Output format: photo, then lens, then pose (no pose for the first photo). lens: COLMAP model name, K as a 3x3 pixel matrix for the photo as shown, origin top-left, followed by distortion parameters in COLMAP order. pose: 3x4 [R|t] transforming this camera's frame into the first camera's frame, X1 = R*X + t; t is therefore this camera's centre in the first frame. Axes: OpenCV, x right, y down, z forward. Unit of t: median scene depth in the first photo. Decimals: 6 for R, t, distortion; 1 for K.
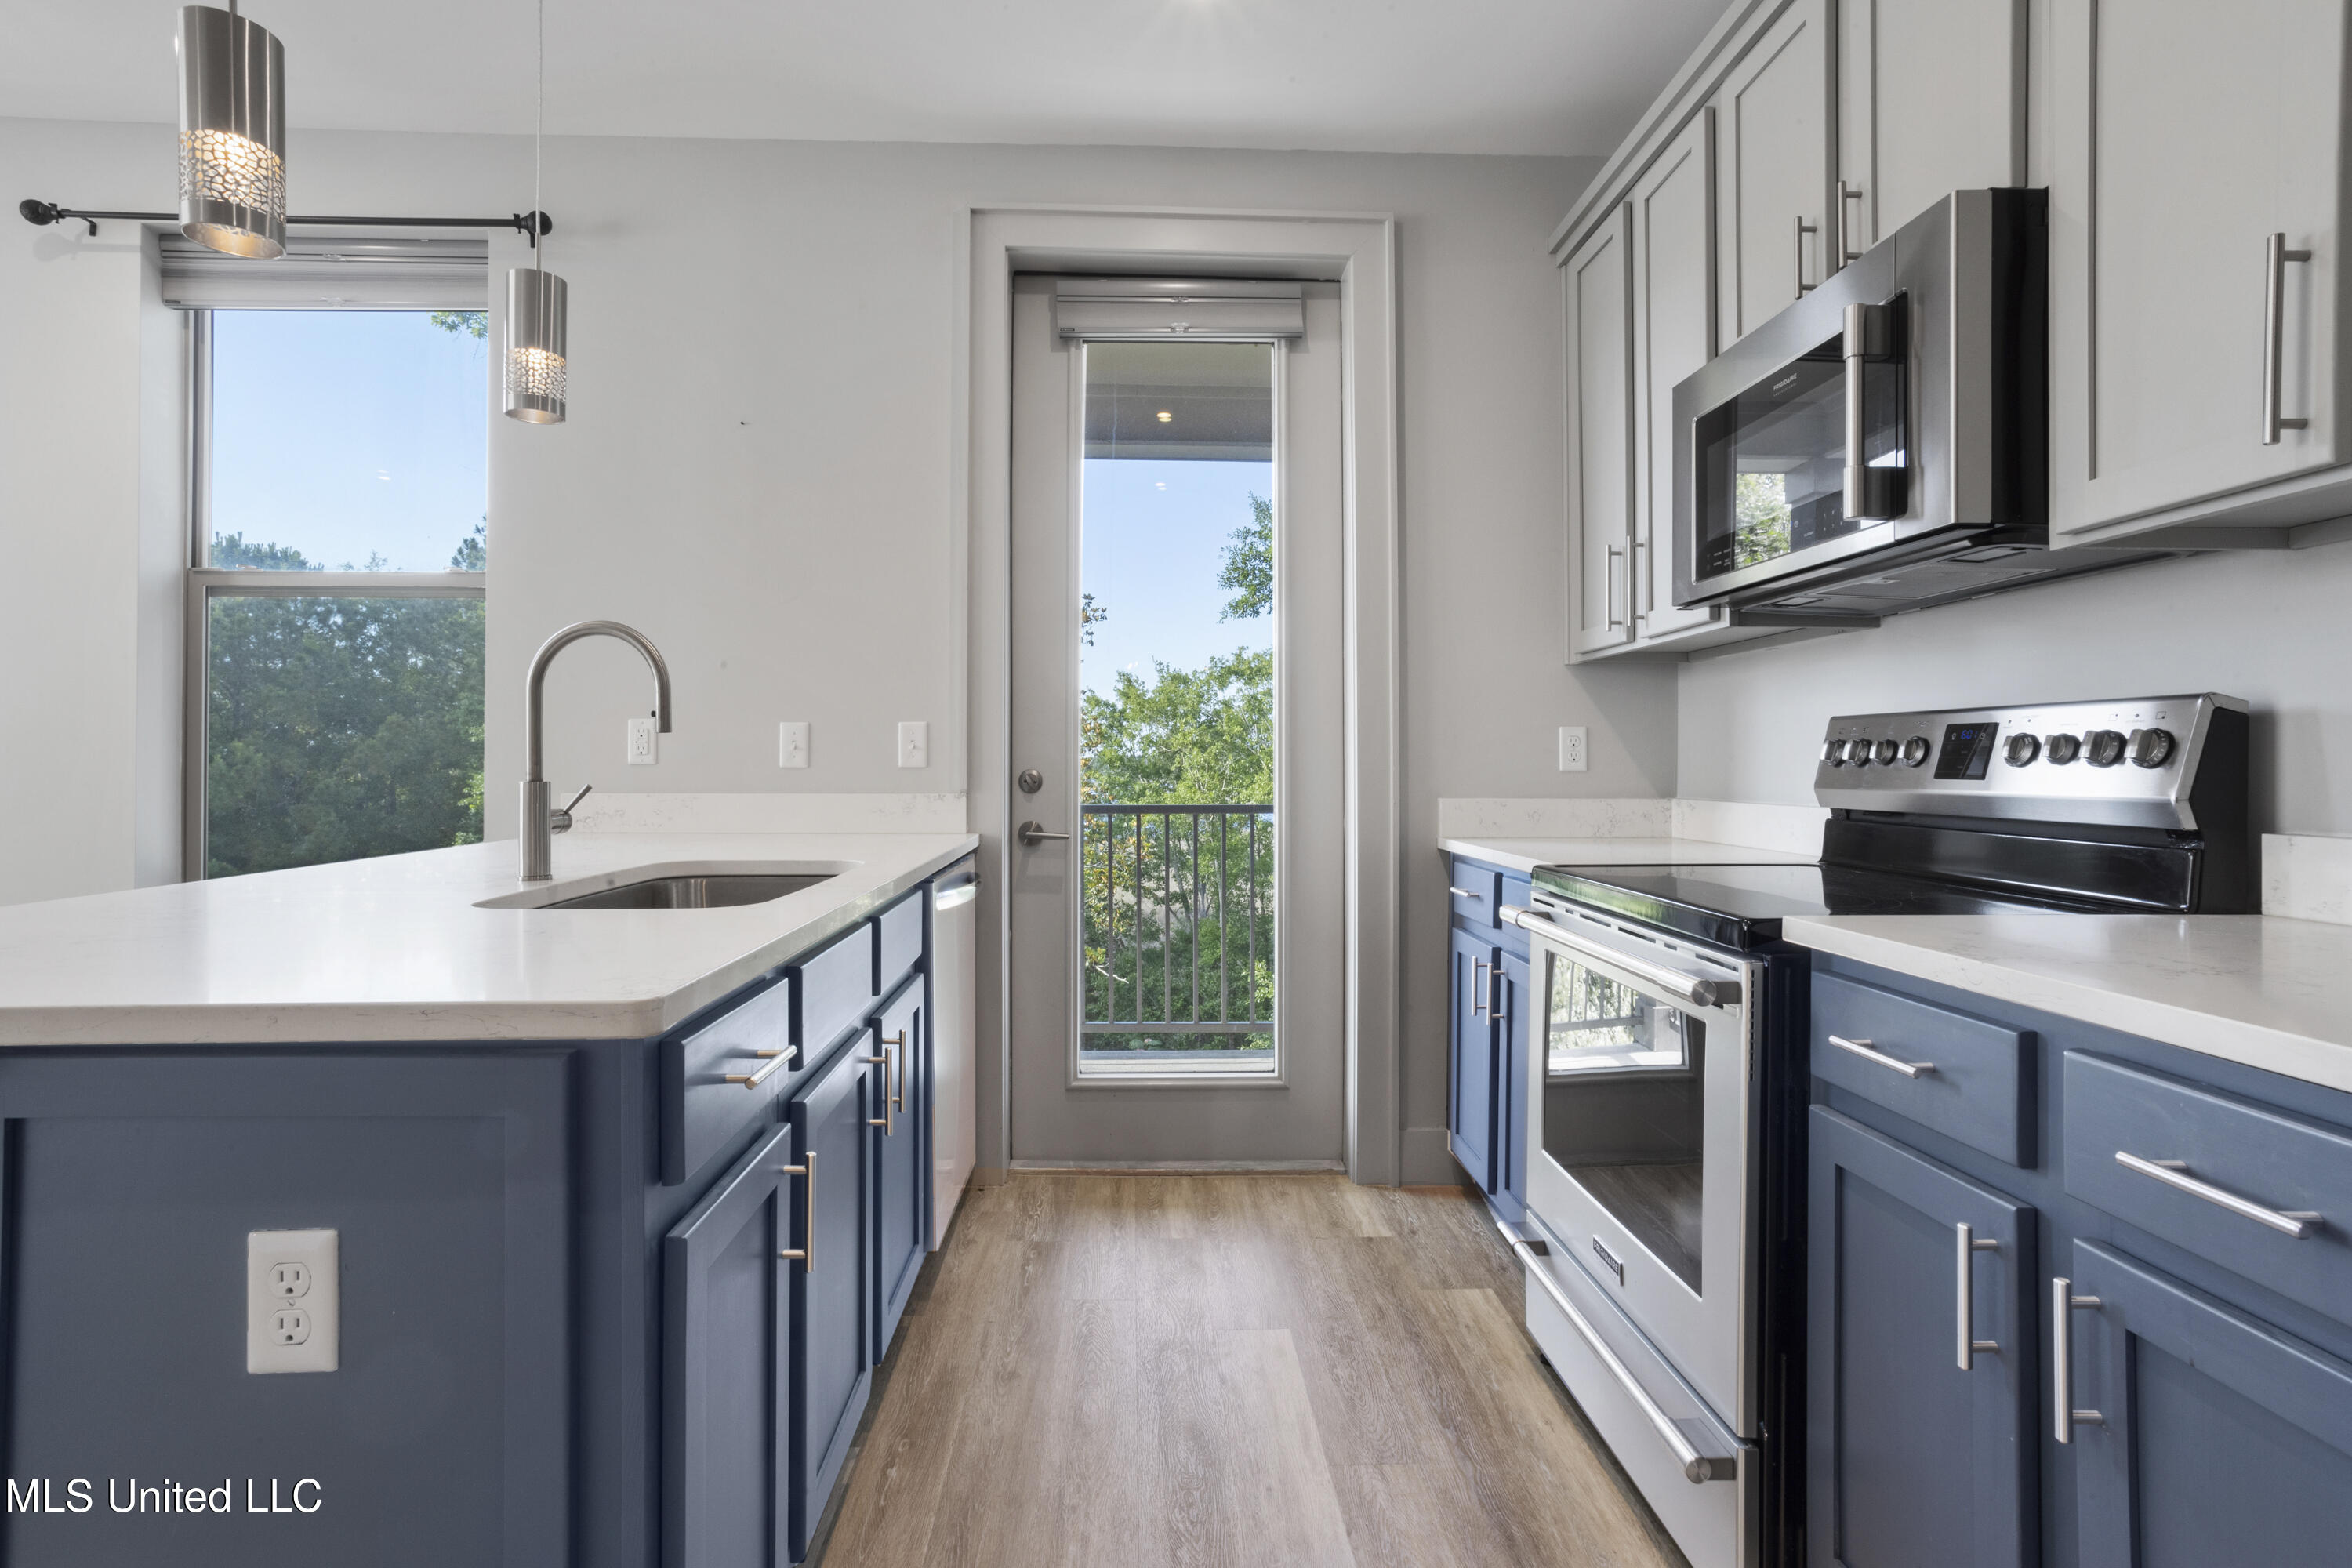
lens RADIAL K [[1136.8, 0, 1170.9], [0, 1136.8, 756.0], [0, 0, 1]] dist [-0.039190, 0.023646]
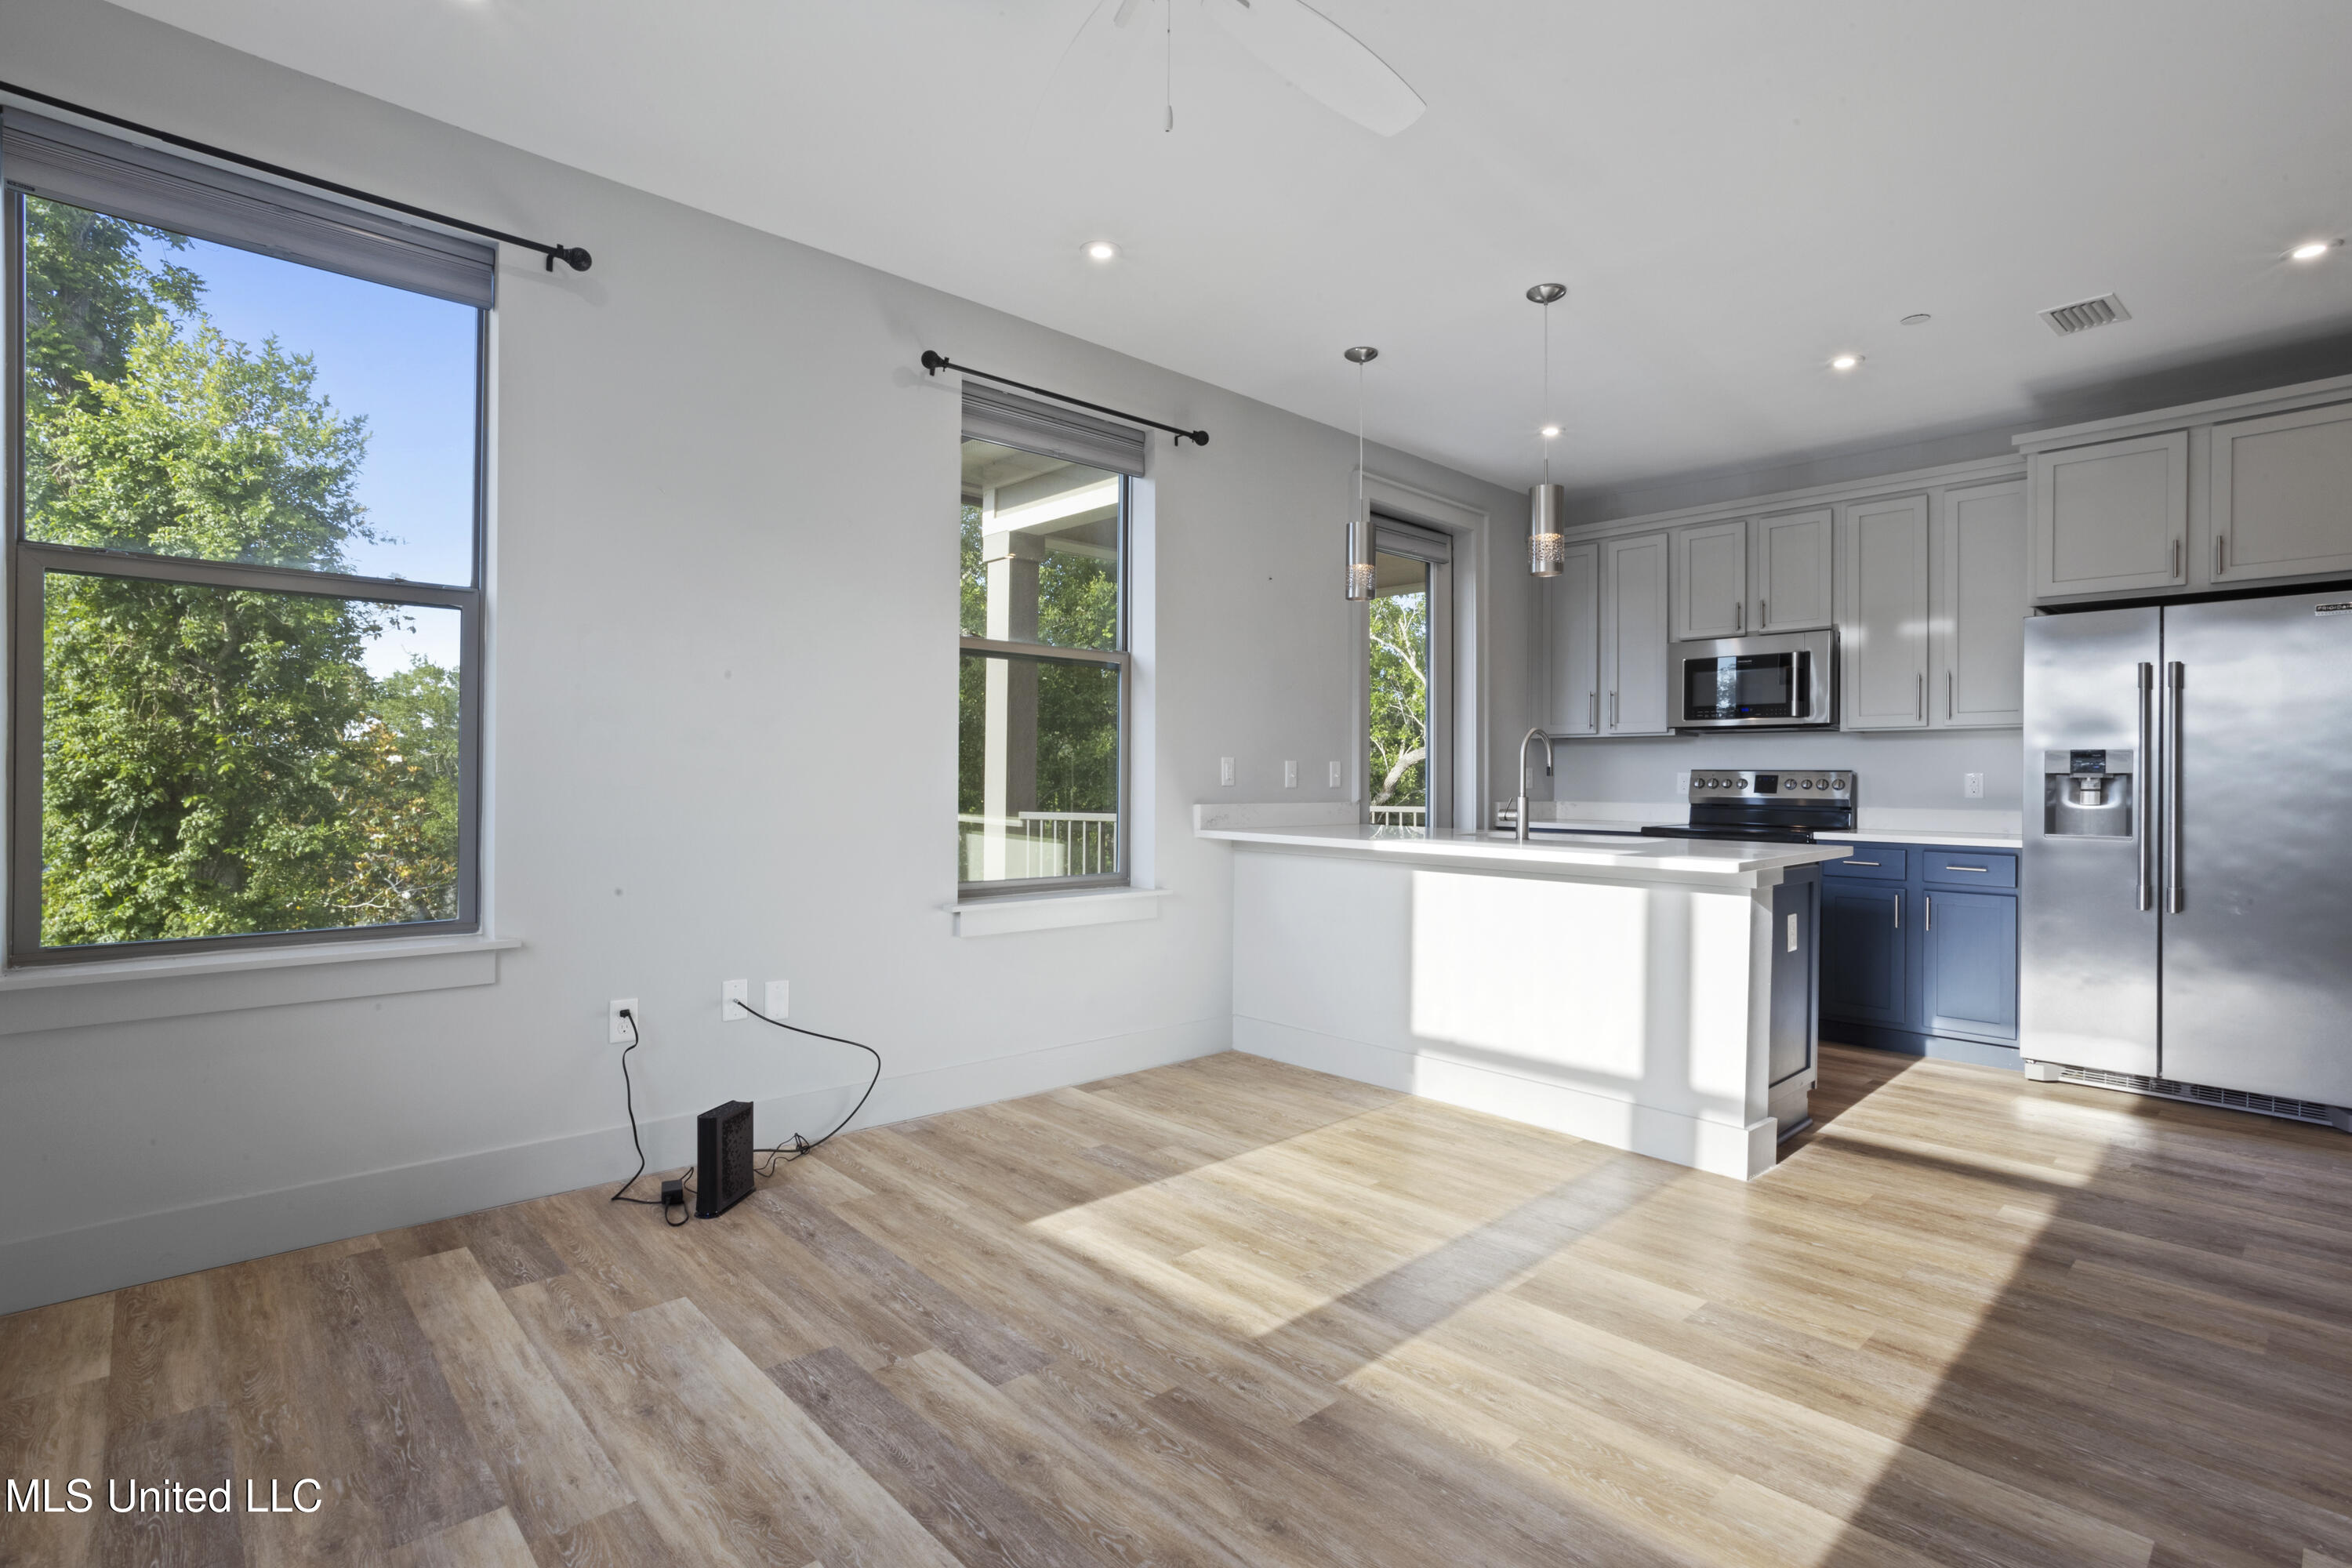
lens RADIAL K [[1136.8, 0, 1166.3], [0, 1136.8, 776.9], [0, 0, 1]] dist [-0.039190, 0.023646]
pose [[0.760269, 0.006200, 0.649579, -1.656686], [-0.013085, 0.999898, 0.005771, -0.013012], [-0.649477, -0.012888, 0.760272, -0.179403]]
